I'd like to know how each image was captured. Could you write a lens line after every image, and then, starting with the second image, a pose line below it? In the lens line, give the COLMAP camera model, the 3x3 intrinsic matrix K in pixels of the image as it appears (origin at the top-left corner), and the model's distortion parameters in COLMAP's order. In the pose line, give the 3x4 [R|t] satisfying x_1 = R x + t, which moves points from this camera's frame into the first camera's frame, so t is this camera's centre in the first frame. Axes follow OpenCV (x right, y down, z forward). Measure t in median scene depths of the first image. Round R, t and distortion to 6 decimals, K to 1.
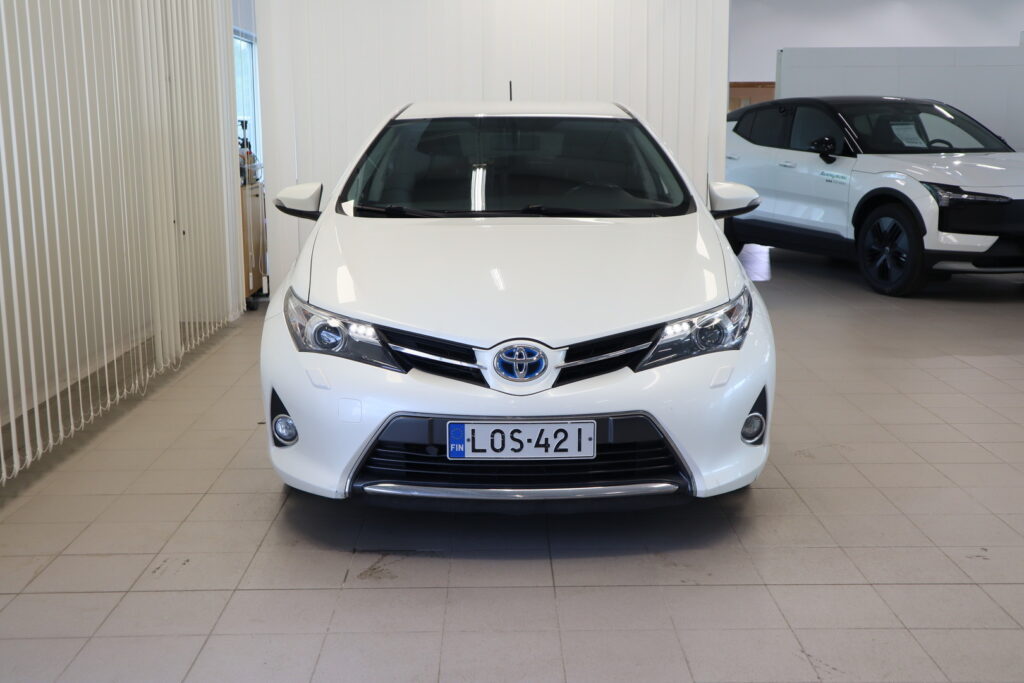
lens RADIAL K [[1225.1, 0, 511.5], [0, 1225.1, 348.3], [0, 0, 1]] dist [0.009163, 0.000000]
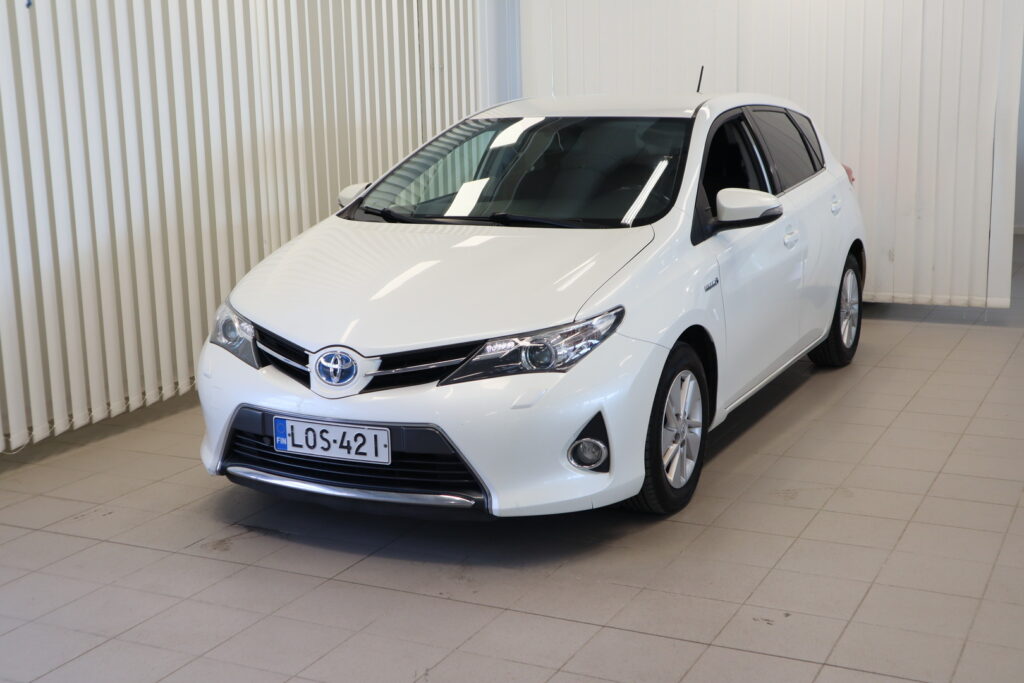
lens RADIAL K [[1337.6, 0, 511.5], [0, 1337.6, 333.8], [0, 0, 1]] dist [0.006628, 0.000000]
pose [[0.878263, 0.065582, -0.473659, 0.684450], [-0.061003, 0.997823, 0.025044, -0.056260], [0.474270, 0.006900, 0.880352, 0.039675]]
